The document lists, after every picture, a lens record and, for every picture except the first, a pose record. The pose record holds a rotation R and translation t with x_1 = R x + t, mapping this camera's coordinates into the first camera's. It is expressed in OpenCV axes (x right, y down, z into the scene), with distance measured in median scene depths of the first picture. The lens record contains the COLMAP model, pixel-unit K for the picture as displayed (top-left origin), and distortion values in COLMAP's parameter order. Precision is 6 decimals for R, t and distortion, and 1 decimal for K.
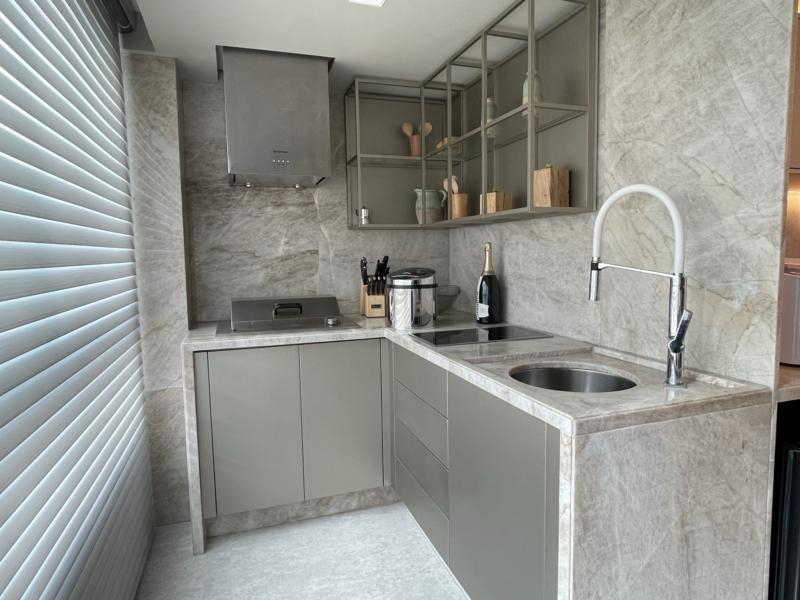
lens RADIAL K [[489.6, 0, 400.0], [0, 489.6, 300.0], [0, 0, 1]] dist [-0.003668, -0.001120]
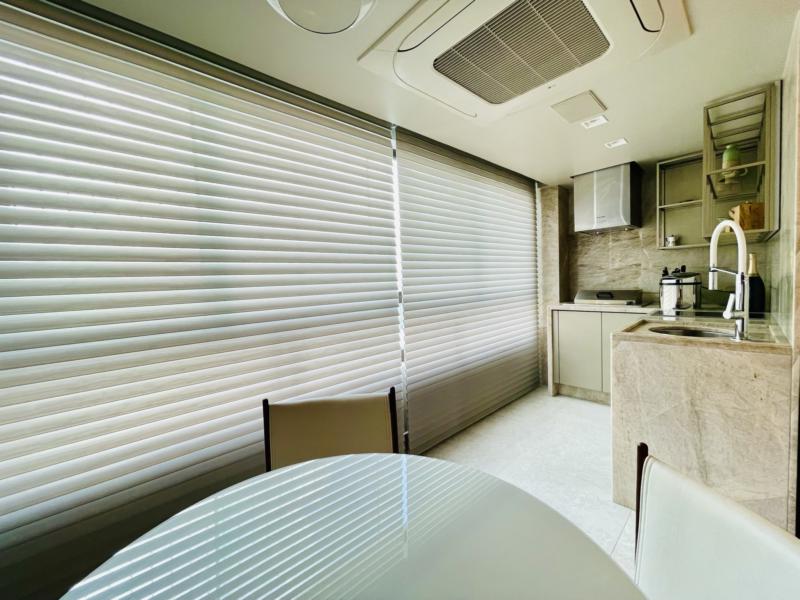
lens RADIAL K [[324.2, 0, 400.0], [0, 324.2, 300.0], [0, 0, 1]] dist [-0.000088, -0.000054]
pose [[0.410024, 0.051804, -0.910602, 0.643017], [-0.047347, 0.998249, 0.035471, 0.031742], [0.910845, 0.028570, 0.411759, -0.298147]]
